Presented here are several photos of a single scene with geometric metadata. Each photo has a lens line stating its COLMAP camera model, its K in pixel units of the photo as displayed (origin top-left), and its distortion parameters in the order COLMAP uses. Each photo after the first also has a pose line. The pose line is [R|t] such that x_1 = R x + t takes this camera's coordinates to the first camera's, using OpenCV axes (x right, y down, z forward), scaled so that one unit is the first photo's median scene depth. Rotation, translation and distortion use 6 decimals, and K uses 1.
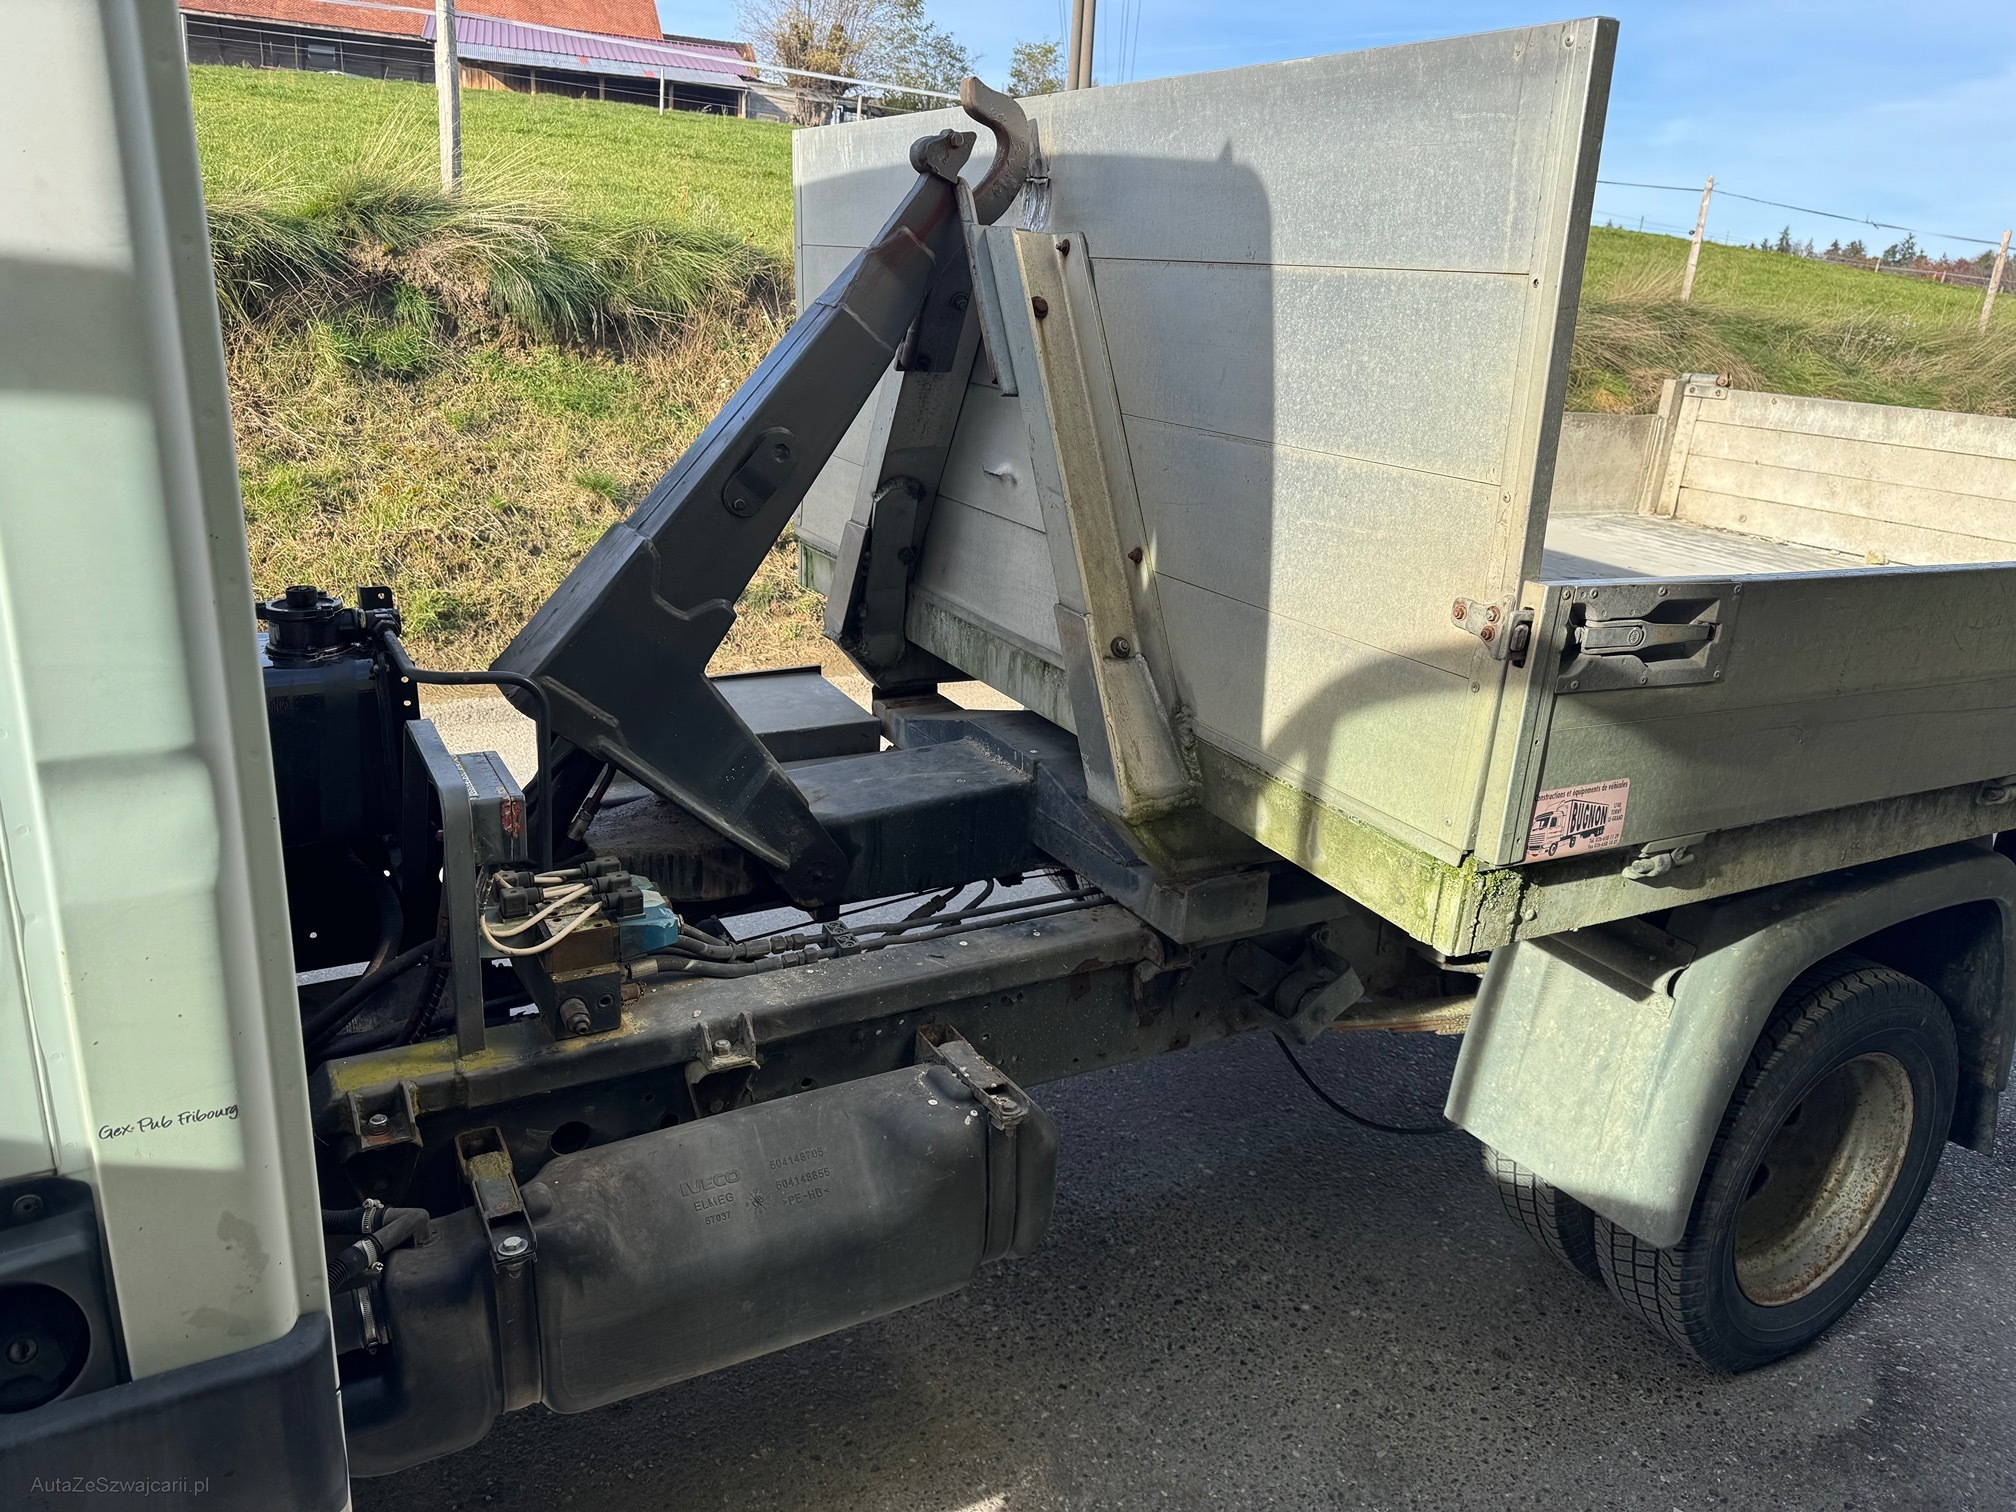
lens RADIAL K [[1451.1, 0, 1008.0], [0, 1451.1, 756.0], [0, 0, 1]] dist [0.040832, -0.050572]
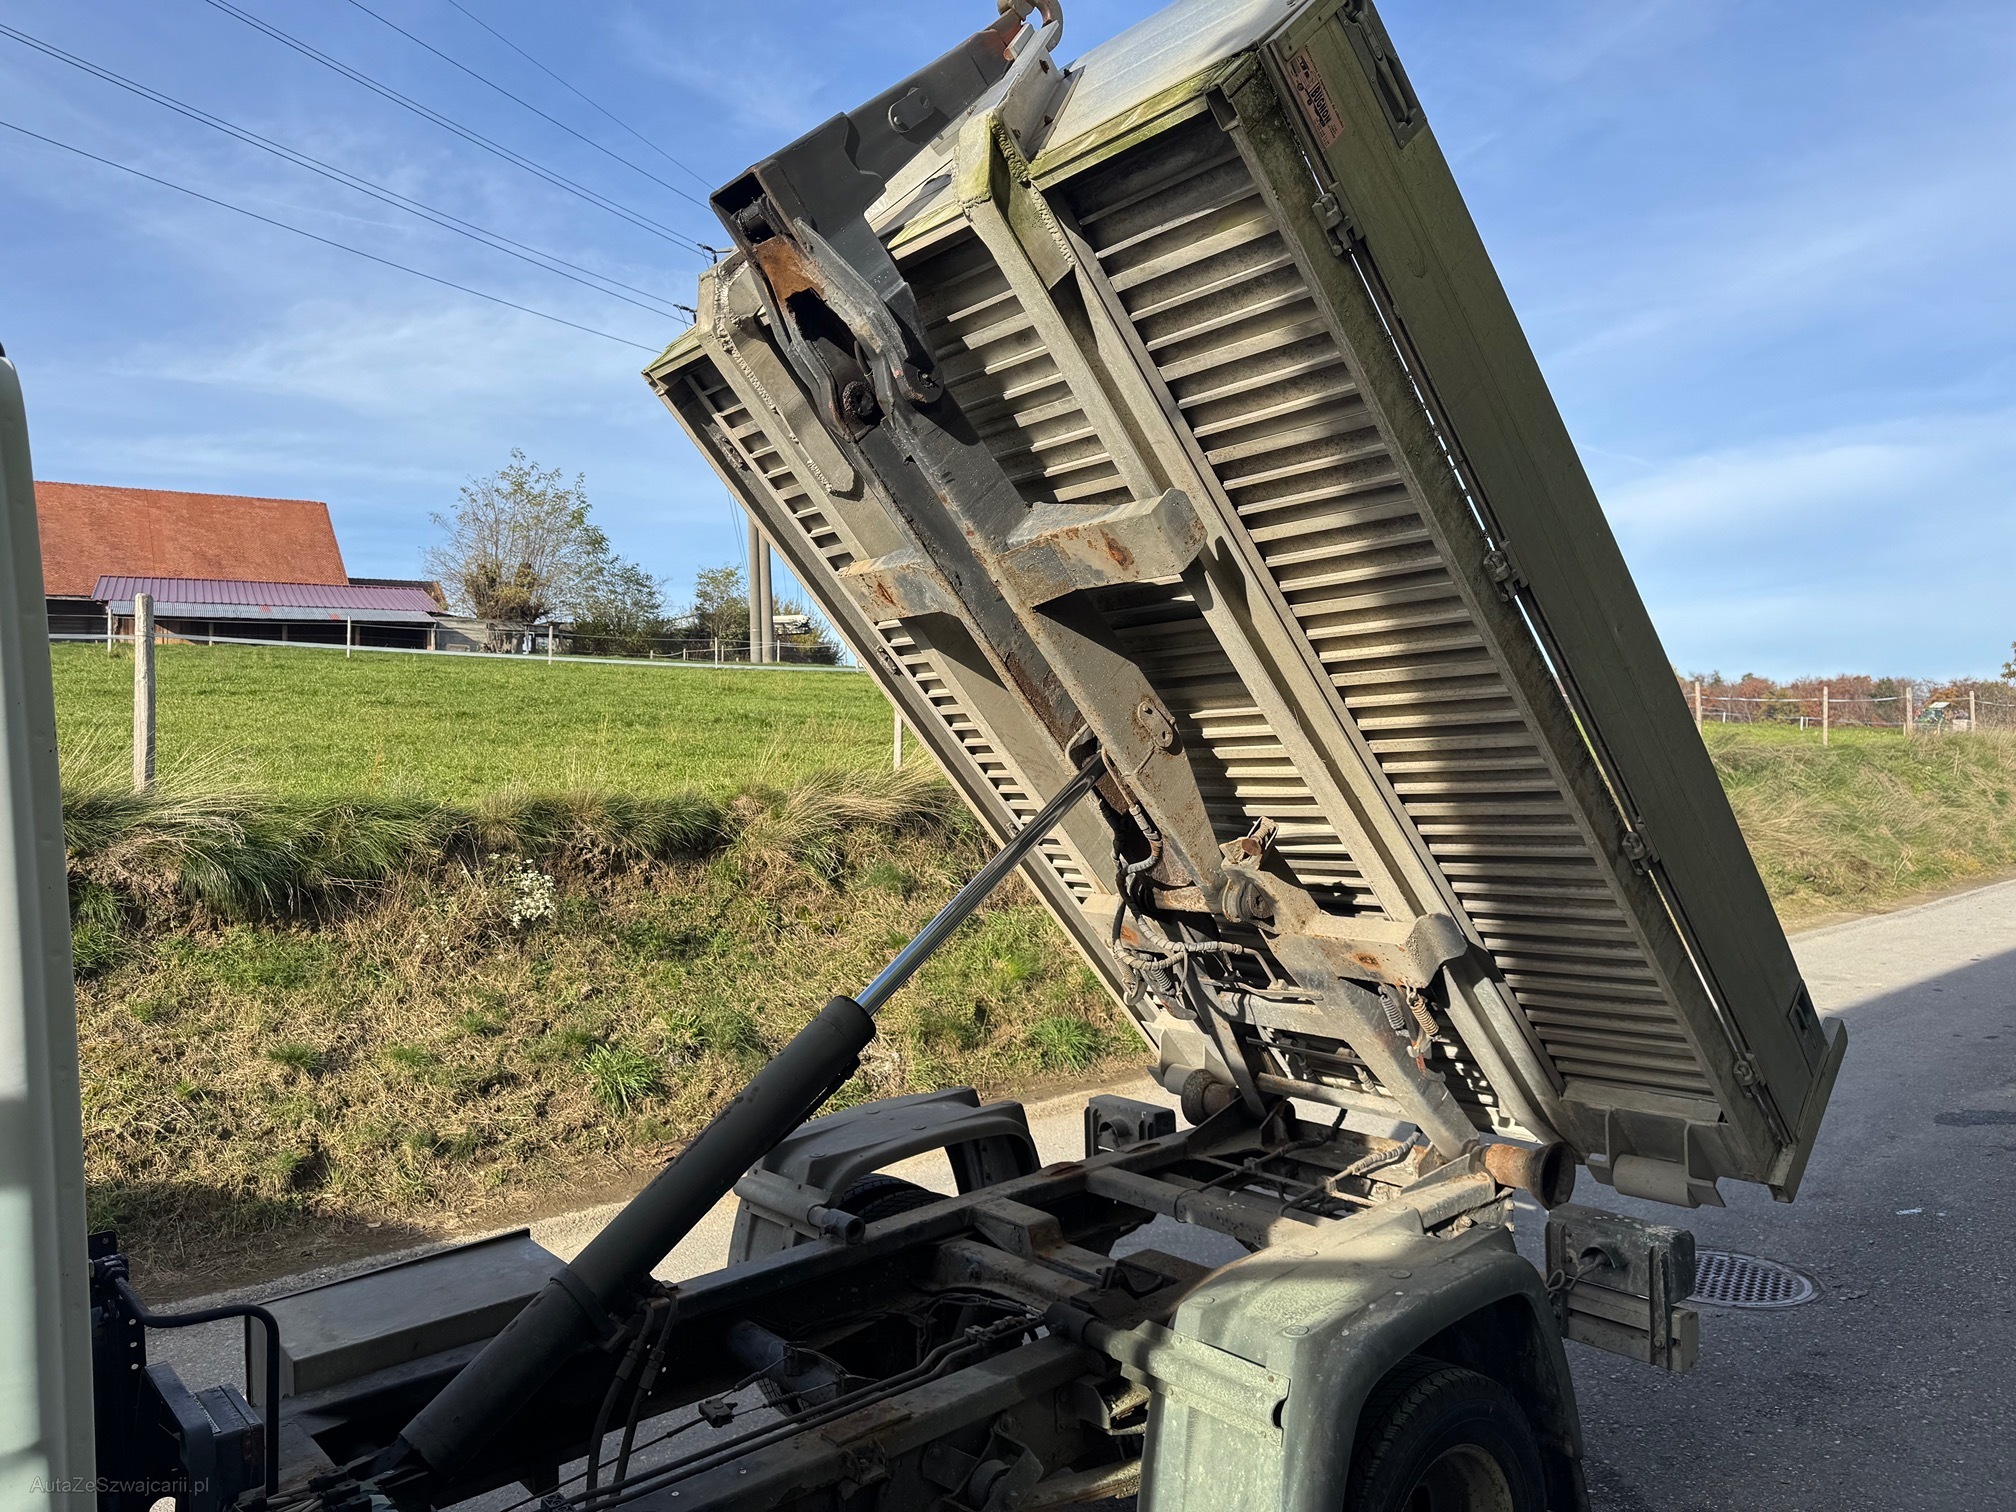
lens RADIAL K [[1448.3, 0, 1014.9], [0, 1448.3, 736.6], [0, 0, 1]] dist [0.043343, -0.058191]
pose [[0.974526, -0.084601, 0.207705, 0.013613], [0.147007, 0.940384, -0.306703, -0.011691], [-0.169375, 0.329424, 0.928866, -0.093400]]
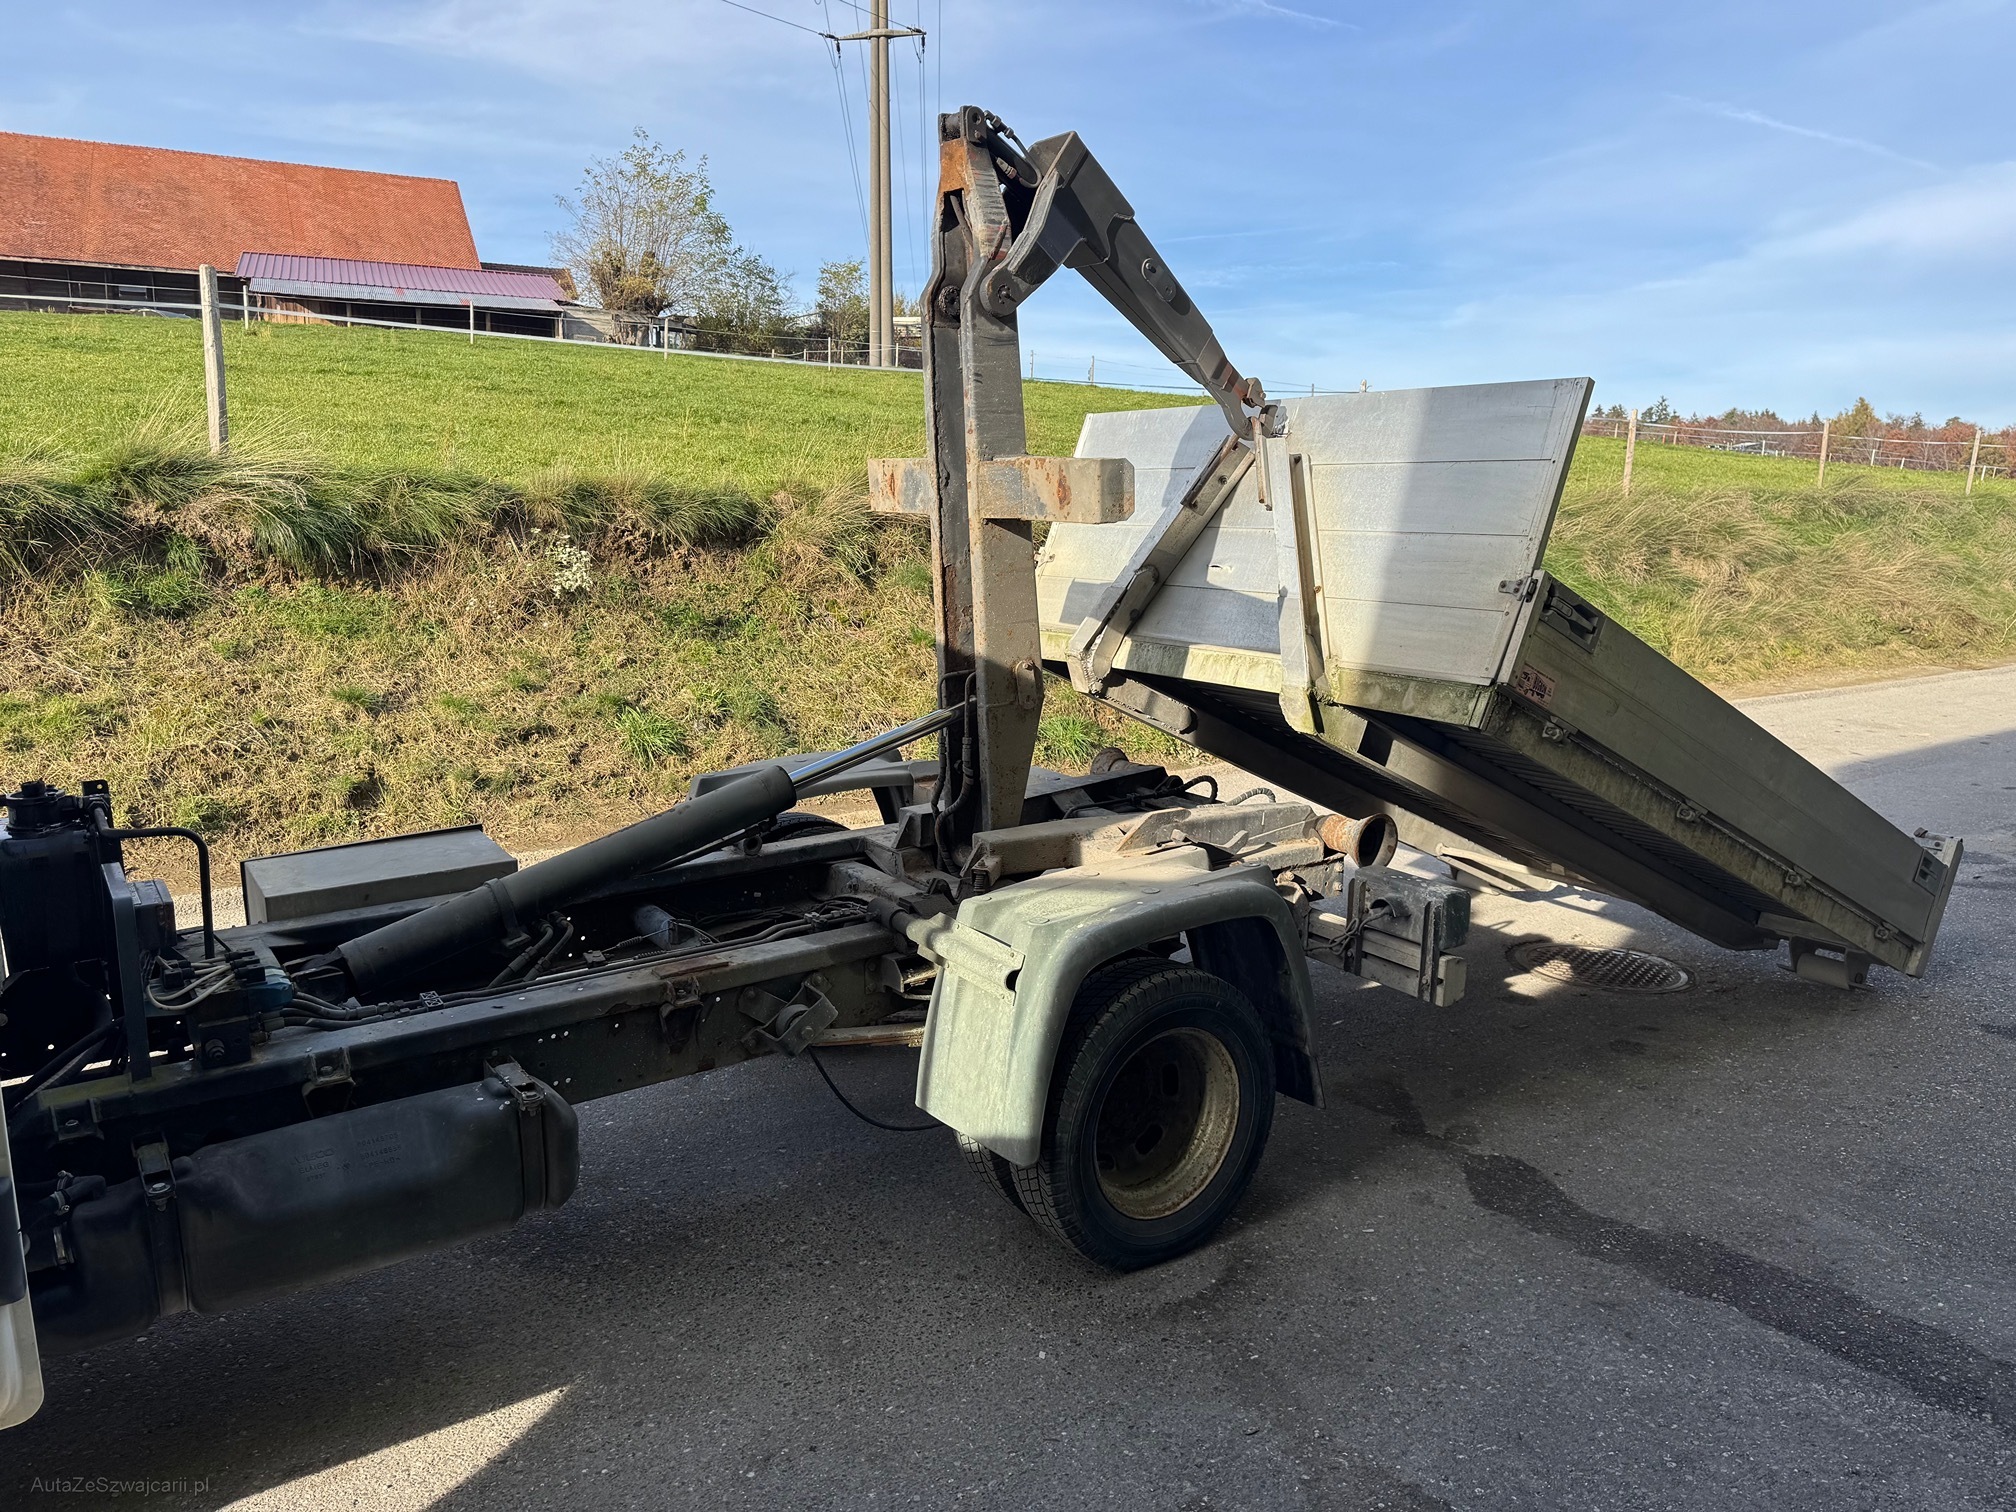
lens RADIAL K [[1451.1, 0, 1008.0], [0, 1451.1, 756.0], [0, 0, 1]] dist [0.040832, -0.050572]
pose [[0.992734, -0.065844, 0.100716, 0.108607], [0.077656, 0.989942, -0.118258, 0.034682], [-0.091916, 0.125220, 0.987862, -0.170022]]
